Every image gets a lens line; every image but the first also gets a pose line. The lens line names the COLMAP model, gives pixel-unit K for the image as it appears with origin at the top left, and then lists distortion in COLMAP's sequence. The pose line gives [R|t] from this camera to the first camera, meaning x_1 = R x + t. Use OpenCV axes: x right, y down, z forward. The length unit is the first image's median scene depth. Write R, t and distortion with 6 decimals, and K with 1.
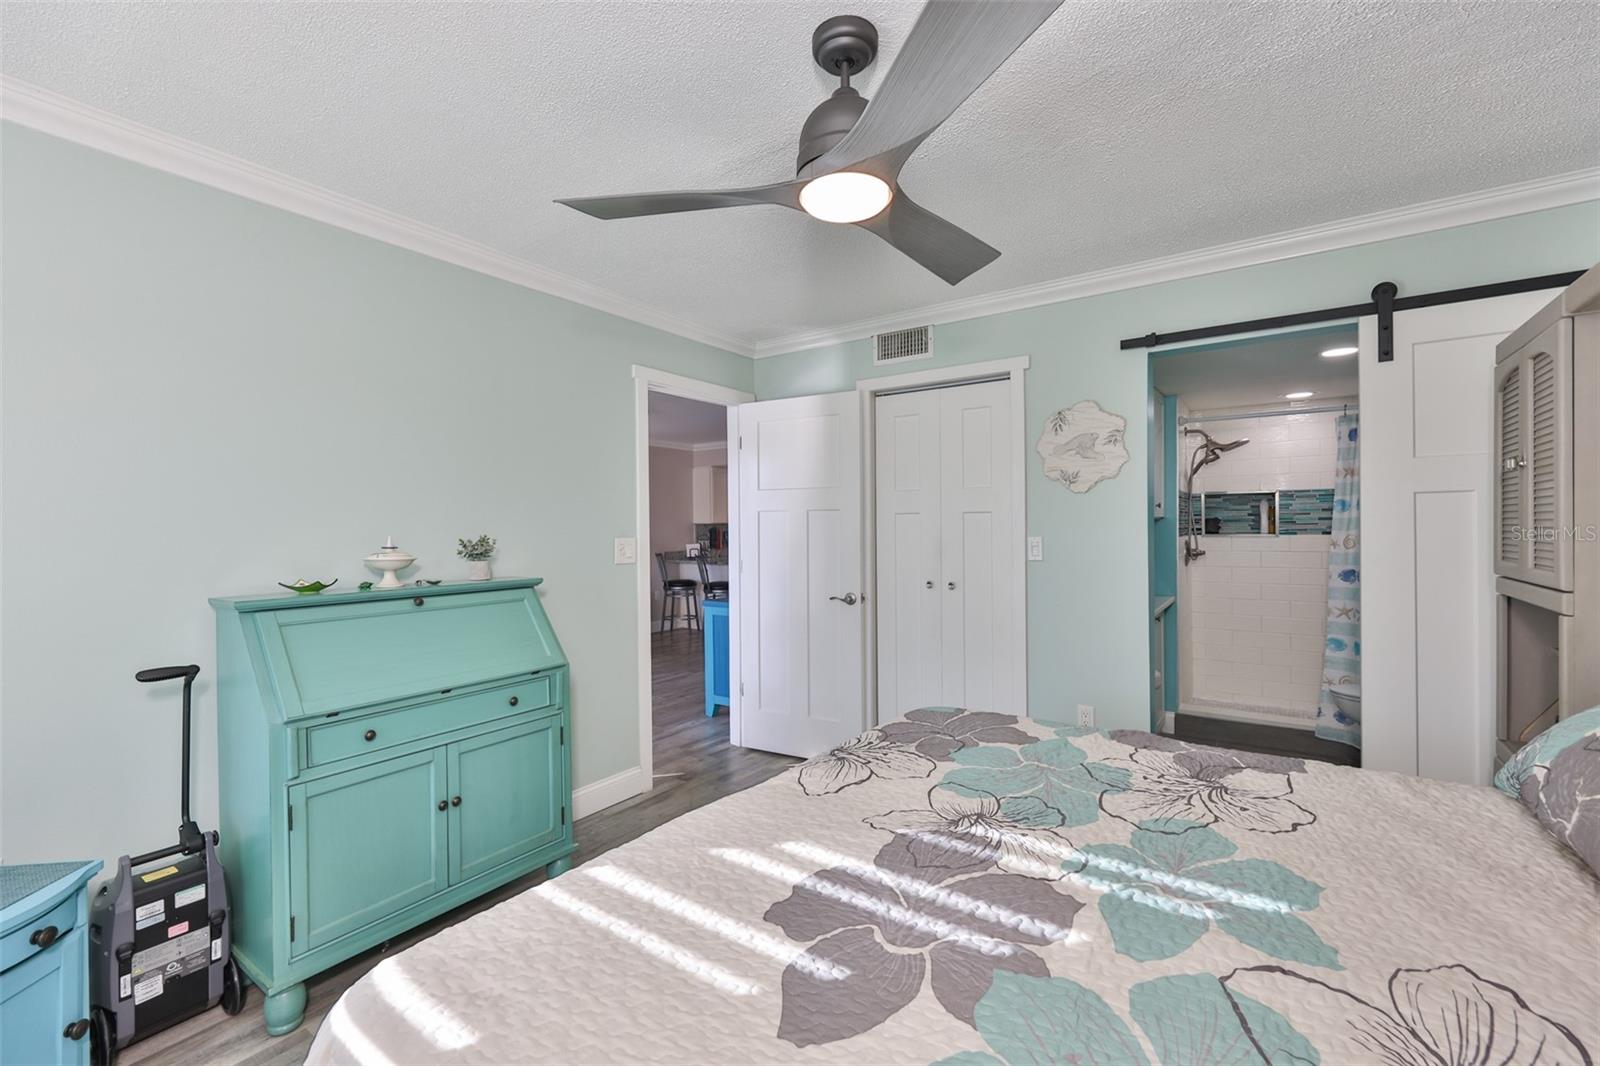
lens RADIAL K [[677.2, 0, 787.3], [0, 677.2, 531.1], [0, 0, 1]] dist [-0.003793, 0.000318]
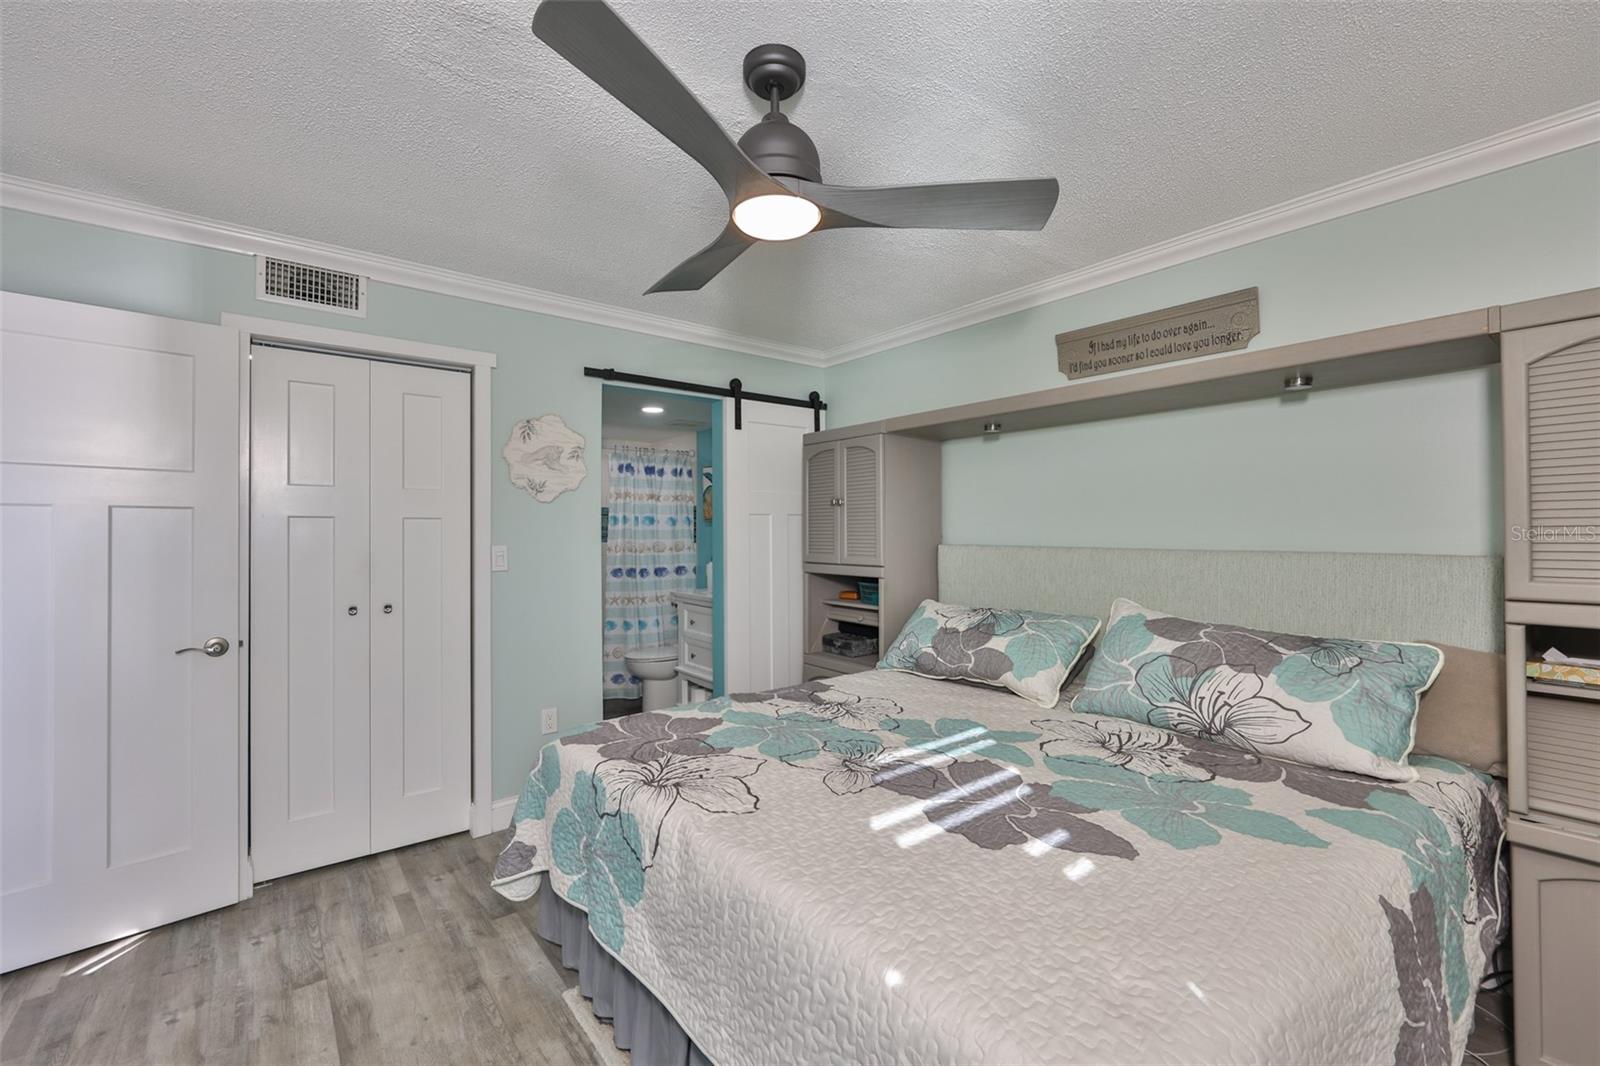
lens RADIAL K [[677.2, 0, 810.6], [0, 677.2, 528.8], [0, 0, 1]] dist [-0.003793, 0.000318]
pose [[0.256389, 0.011716, 0.966503, -0.539197], [0.007663, 0.999870, -0.014154, 0.001482], [-0.966543, 0.011035, 0.256266, 0.408842]]
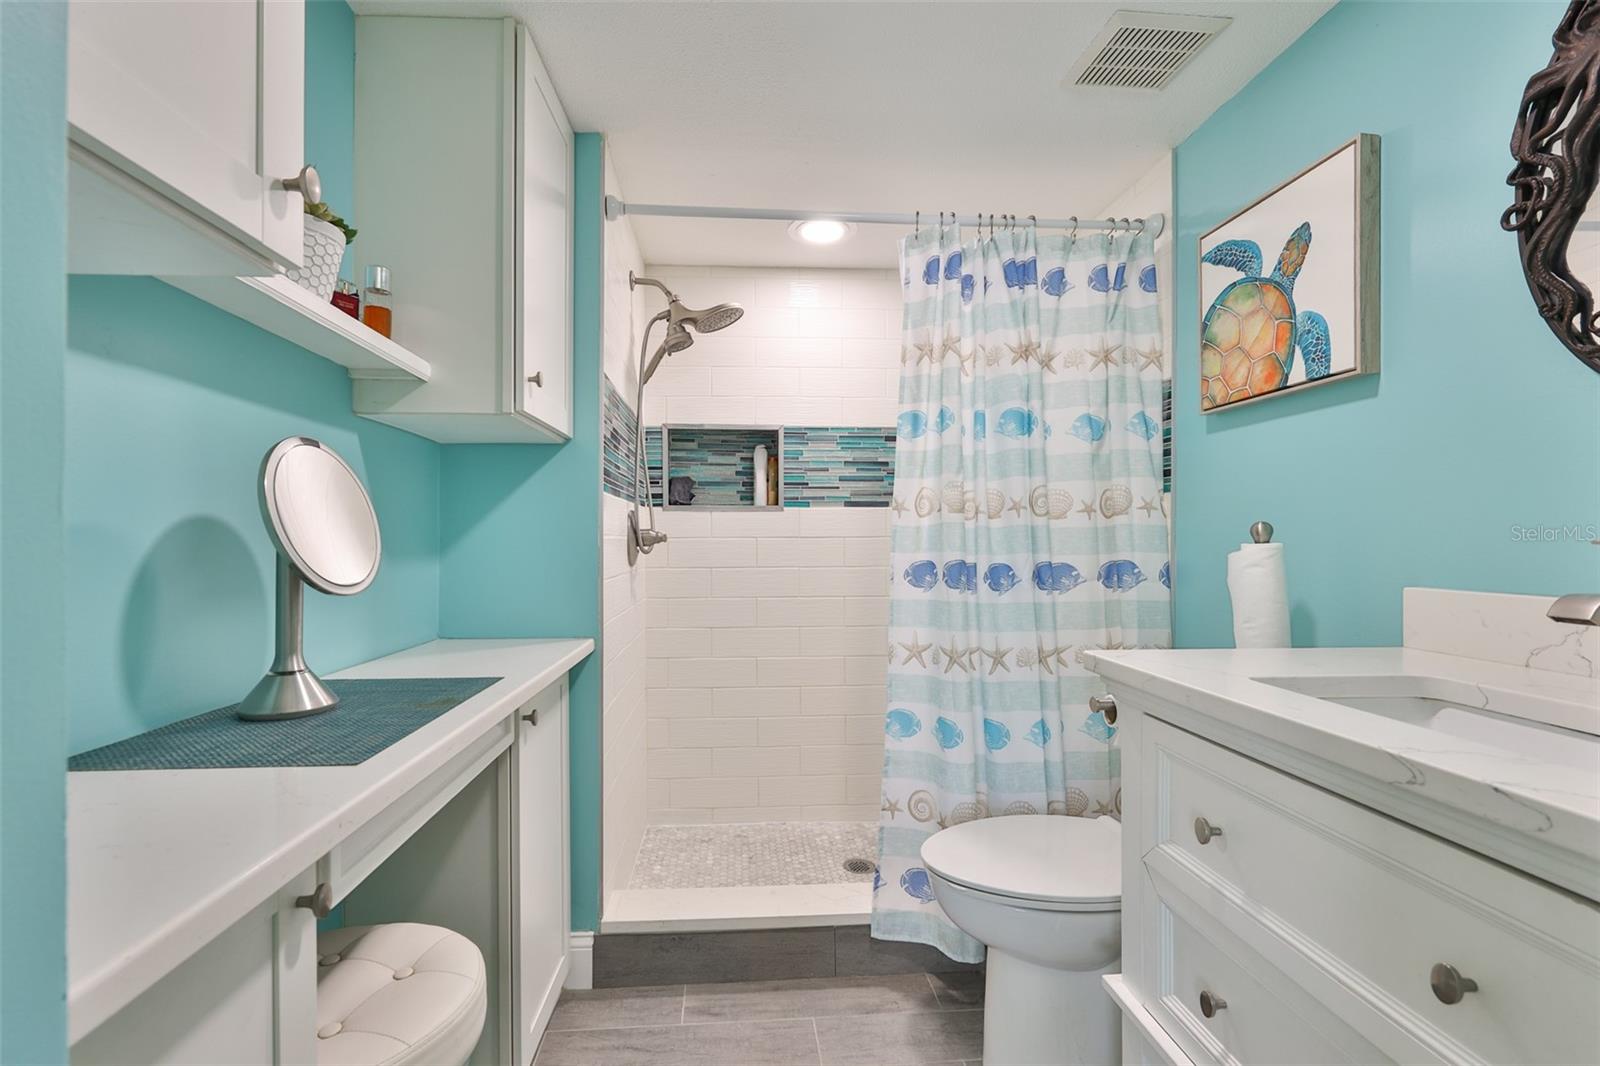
lens RADIAL K [[677.2, 0, 767.6], [0, 677.2, 544.6], [0, 0, 1]] dist [-0.003793, 0.000318]
pose [[0.780730, 0.005989, 0.624839, 0.652010], [-0.000302, 0.999958, -0.009207, 0.071942], [-0.624868, 0.007000, 0.780699, 1.010848]]
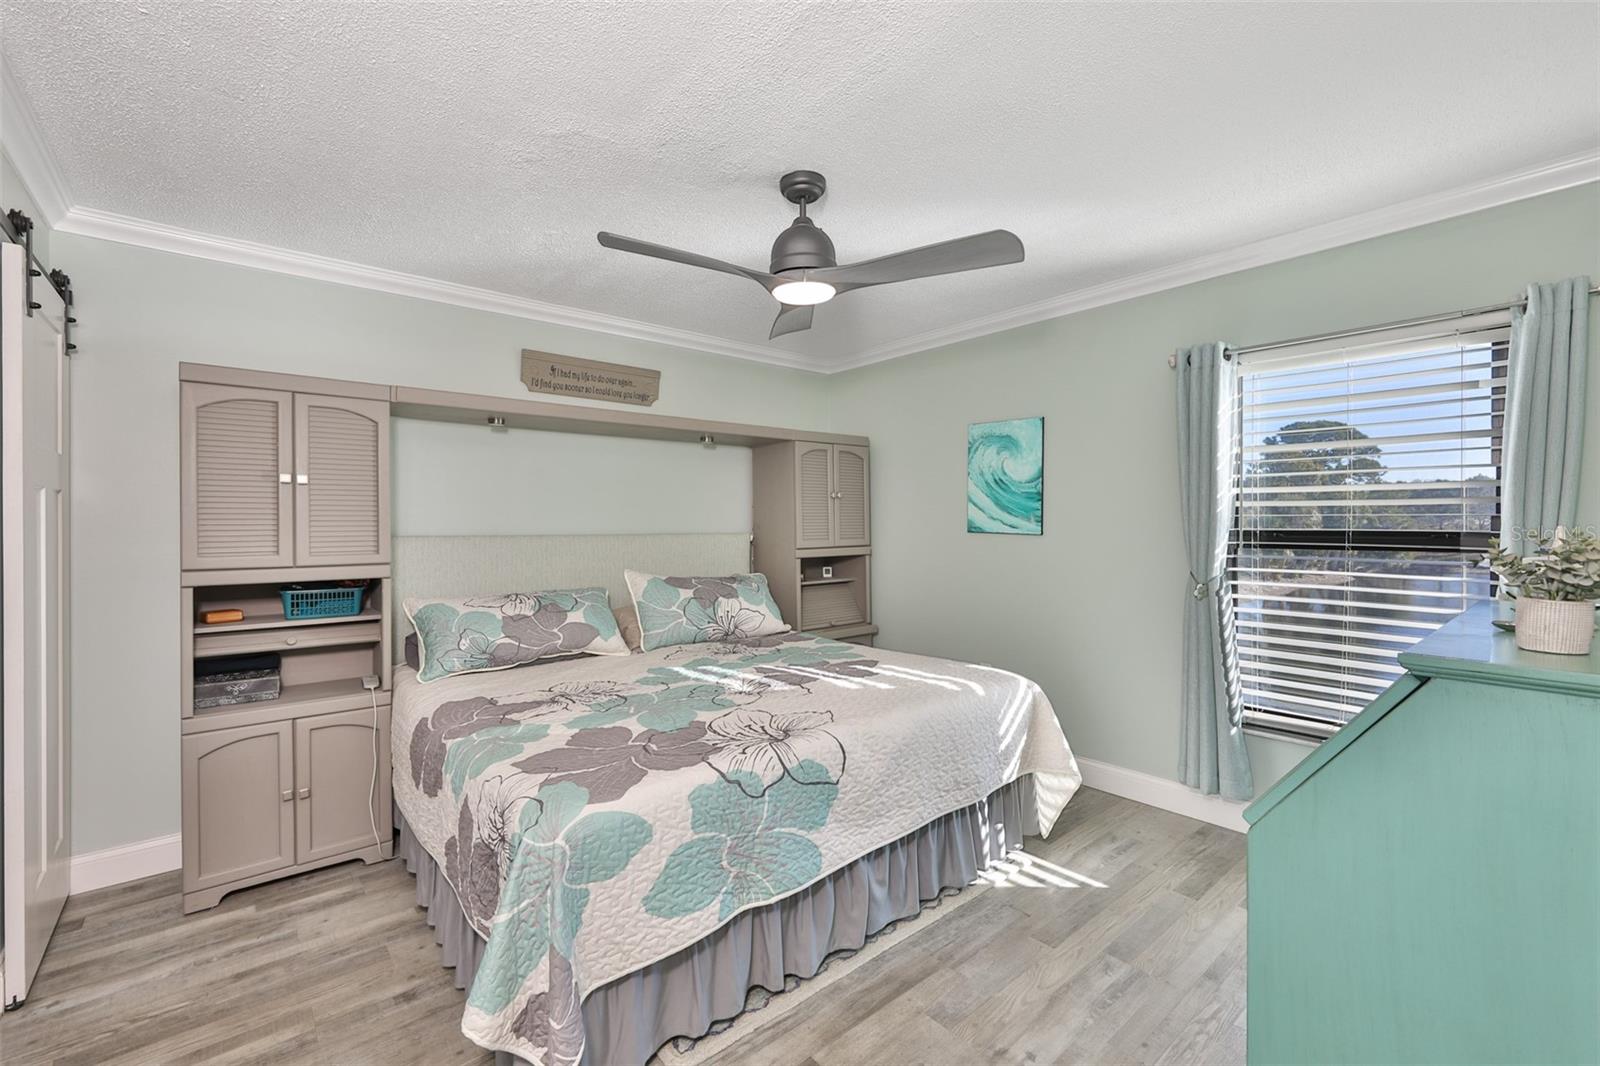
lens RADIAL K [[677.2, 0, 792.0], [0, 677.2, 524.4], [0, 0, 1]] dist [-0.003793, 0.000318]
pose [[-0.970505, 0.012919, 0.240733, -0.139732], [0.014594, 0.999880, 0.005177, -0.001344], [-0.240638, 0.008538, -0.970578, 1.436415]]
